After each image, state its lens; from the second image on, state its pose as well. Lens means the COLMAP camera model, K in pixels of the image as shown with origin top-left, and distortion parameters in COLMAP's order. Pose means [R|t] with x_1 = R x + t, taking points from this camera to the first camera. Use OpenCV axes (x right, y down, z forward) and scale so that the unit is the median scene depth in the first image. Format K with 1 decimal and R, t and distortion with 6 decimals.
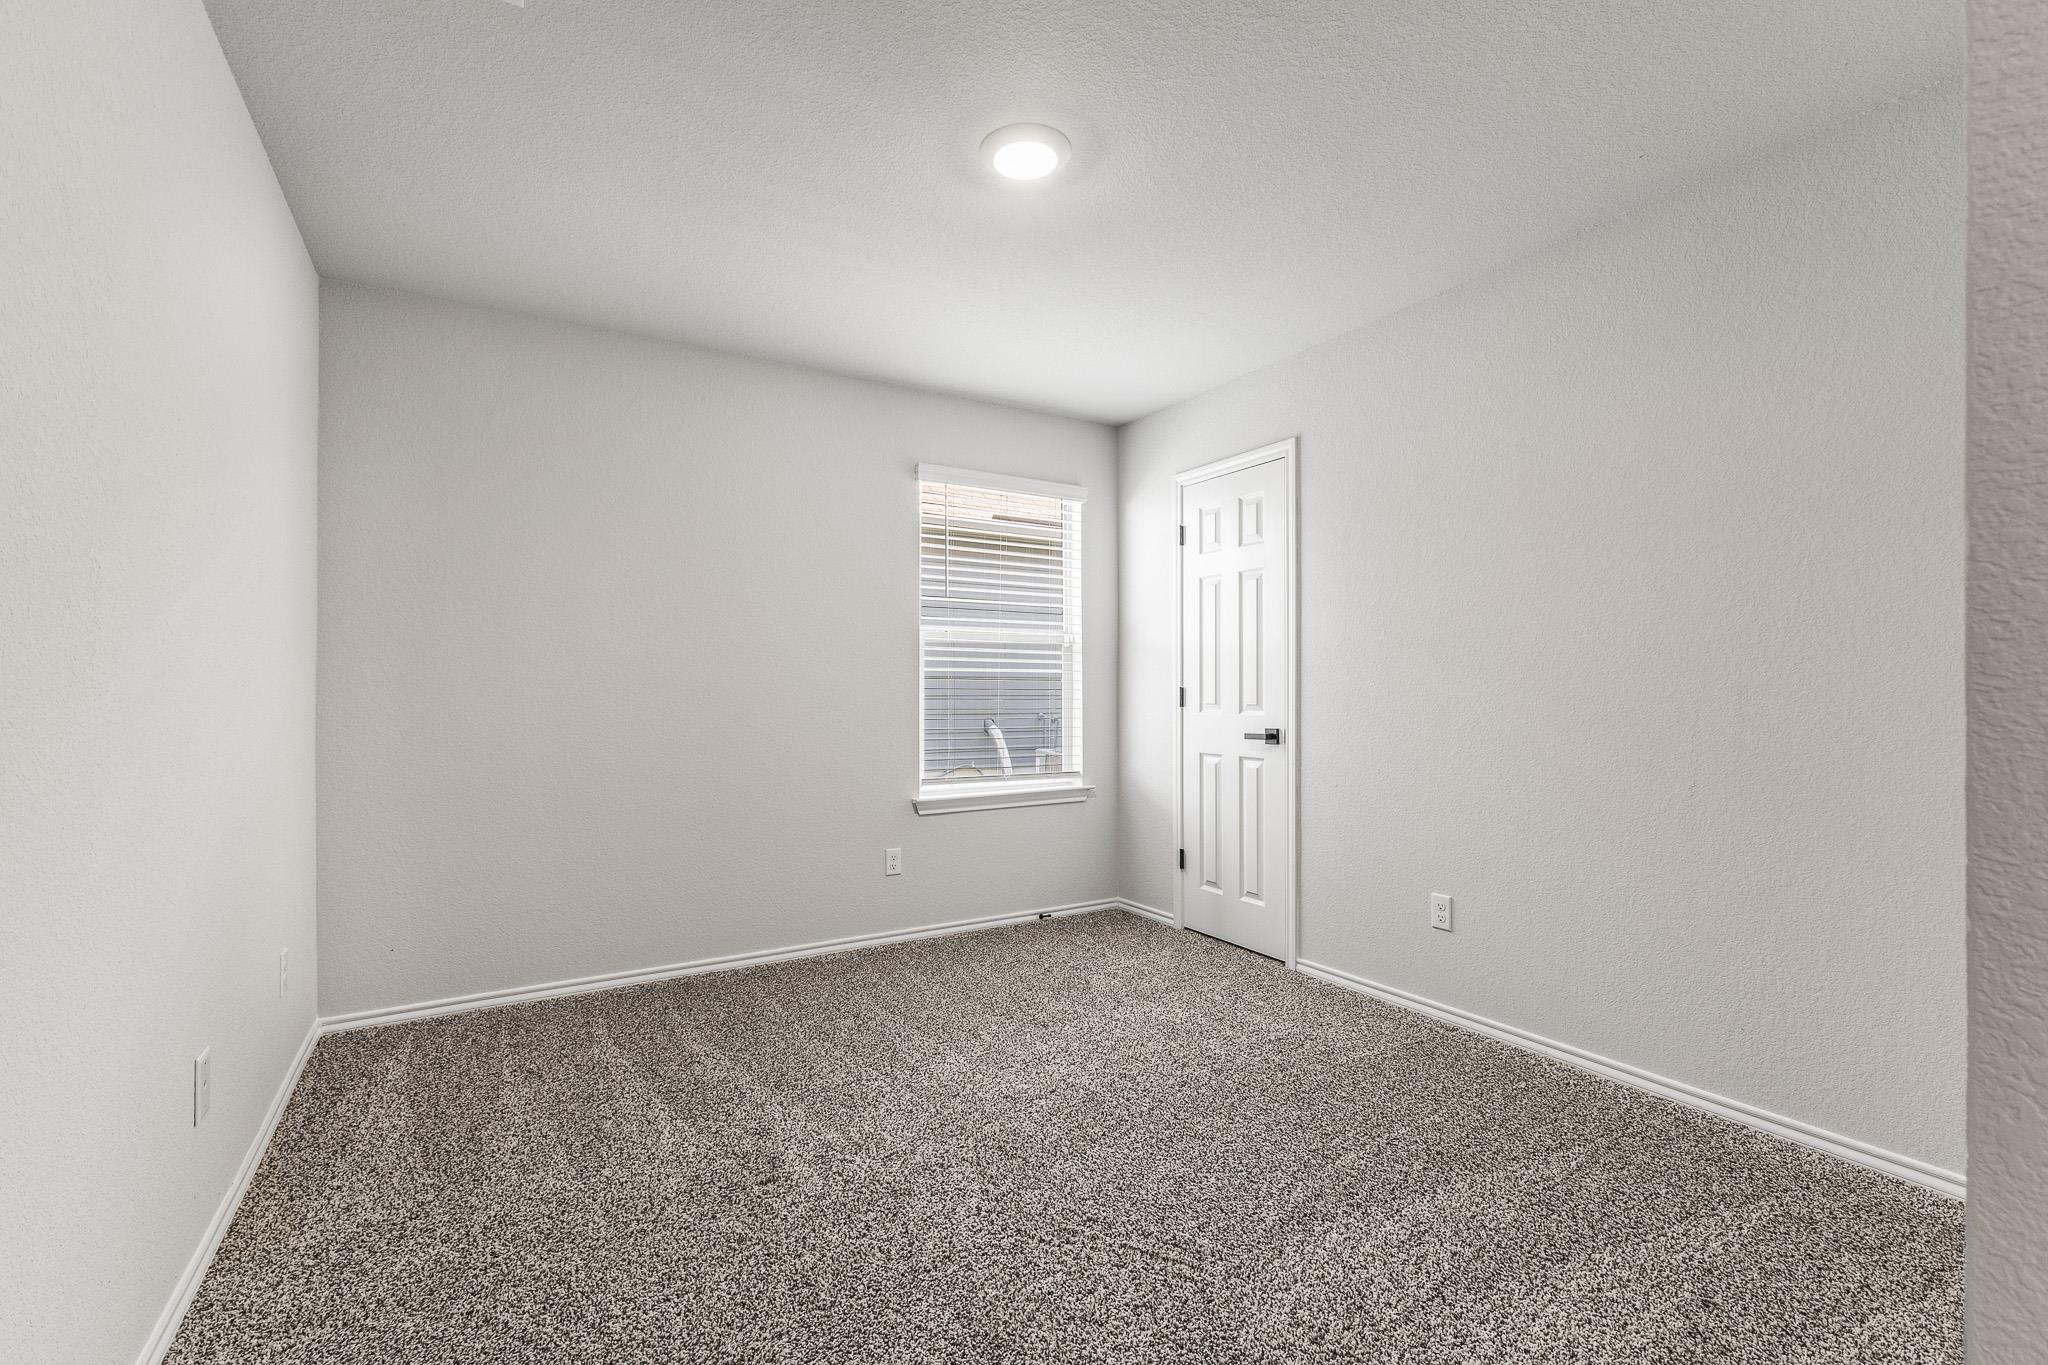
lens RADIAL K [[895.2, 0, 1024.0], [0, 895.2, 682.5], [0, 0, 1]] dist [0.000576, 0.000167]
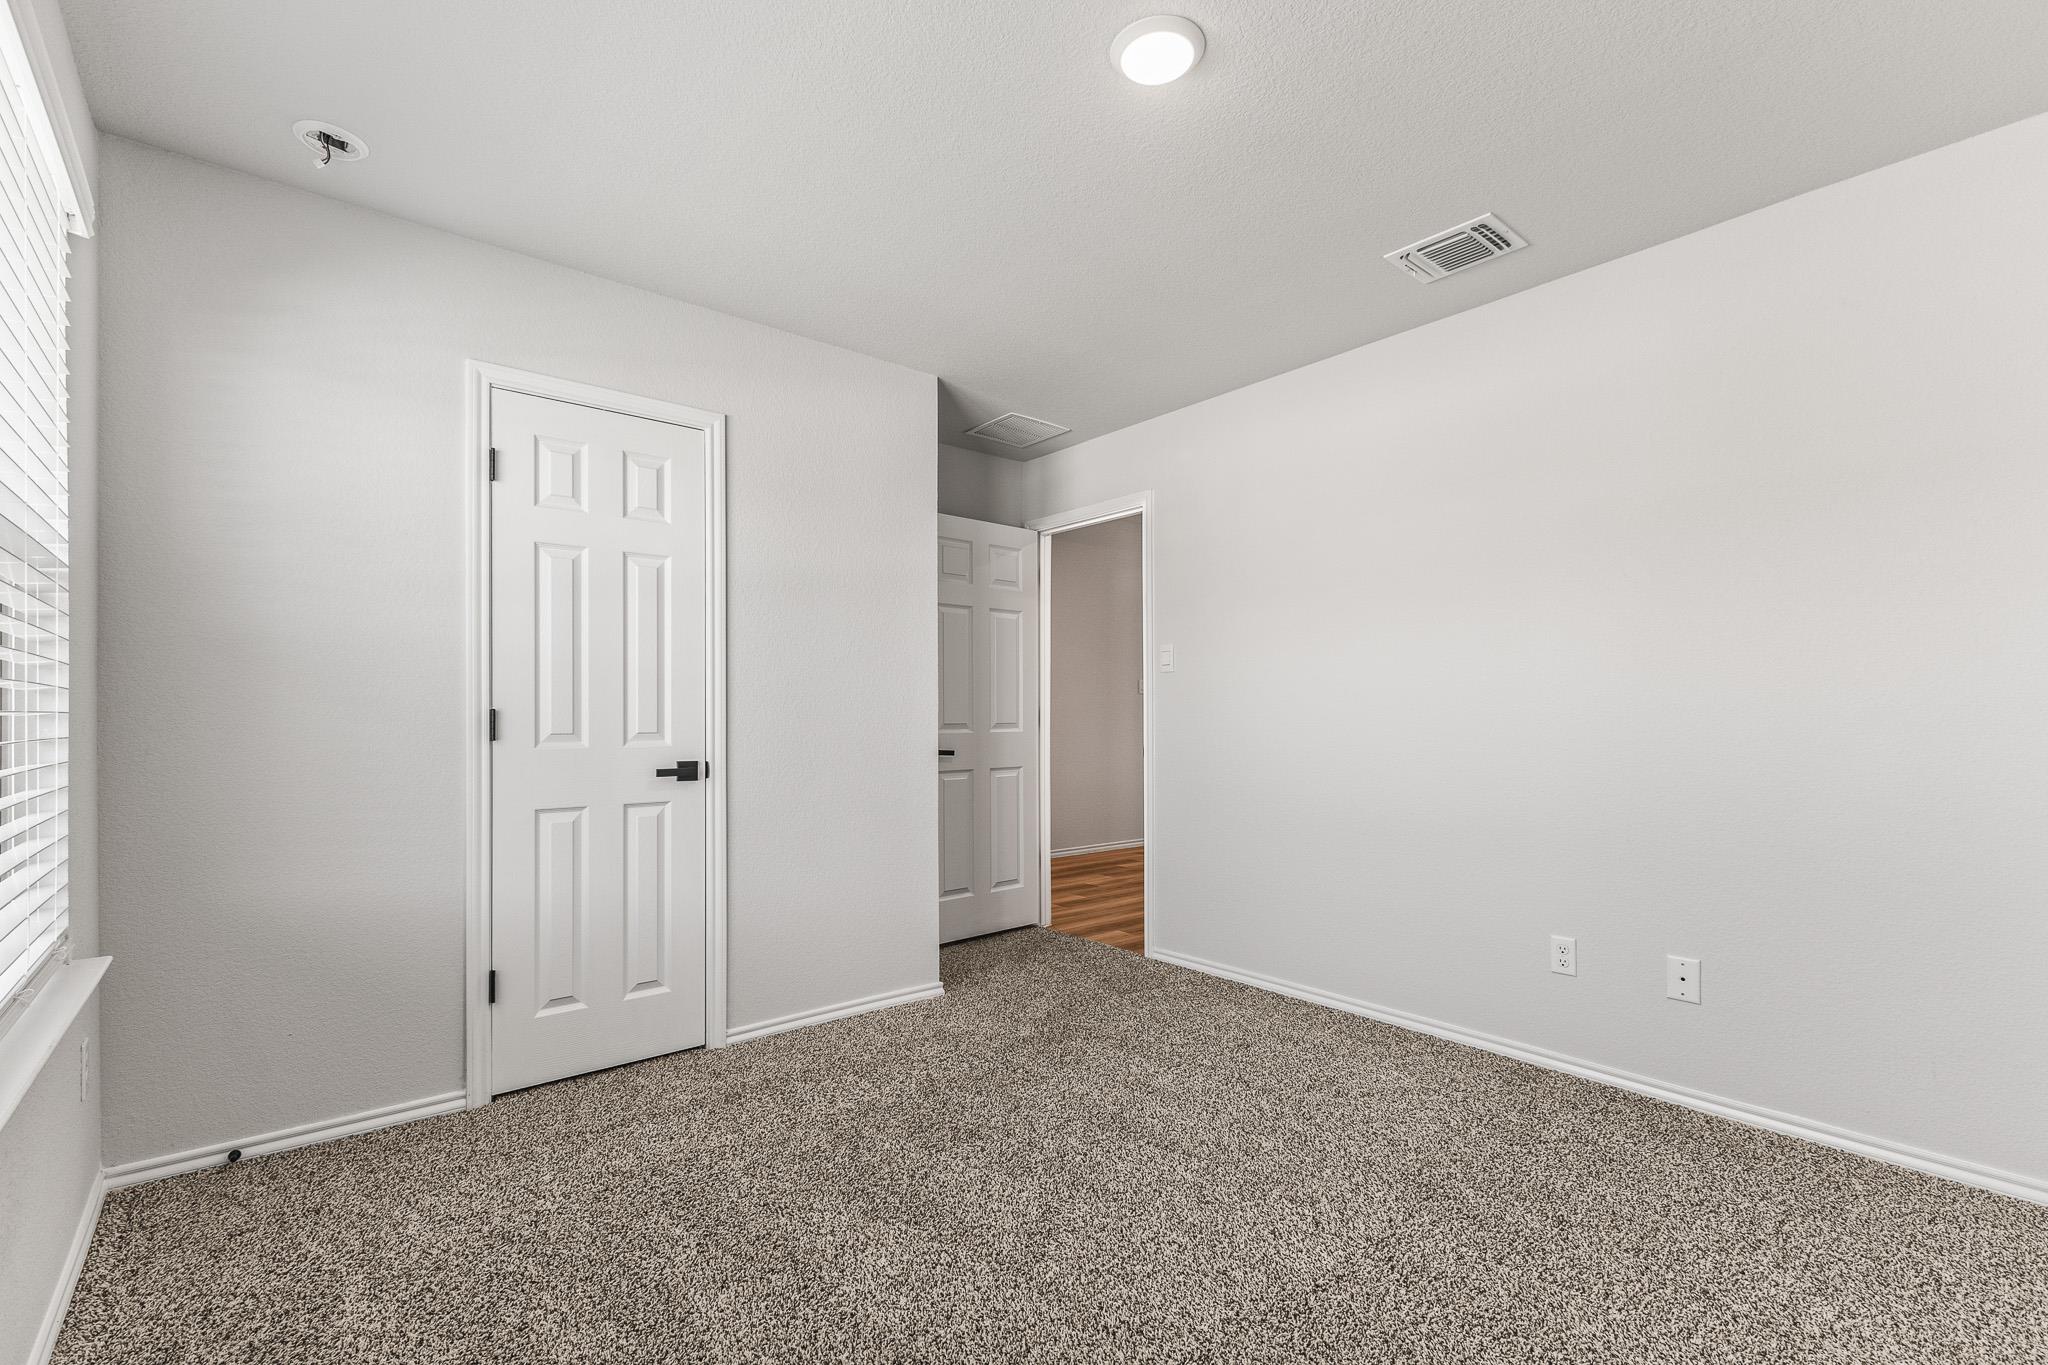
lens RADIAL K [[895.2, 0, 1024.0], [0, 895.2, 682.5], [0, 0, 1]] dist [0.000576, 0.000167]
pose [[-0.160773, 0.030294, 0.986526, -0.548912], [-0.001896, 0.999518, -0.031002, 0.005691], [-0.986990, -0.006855, -0.160638, 0.811843]]
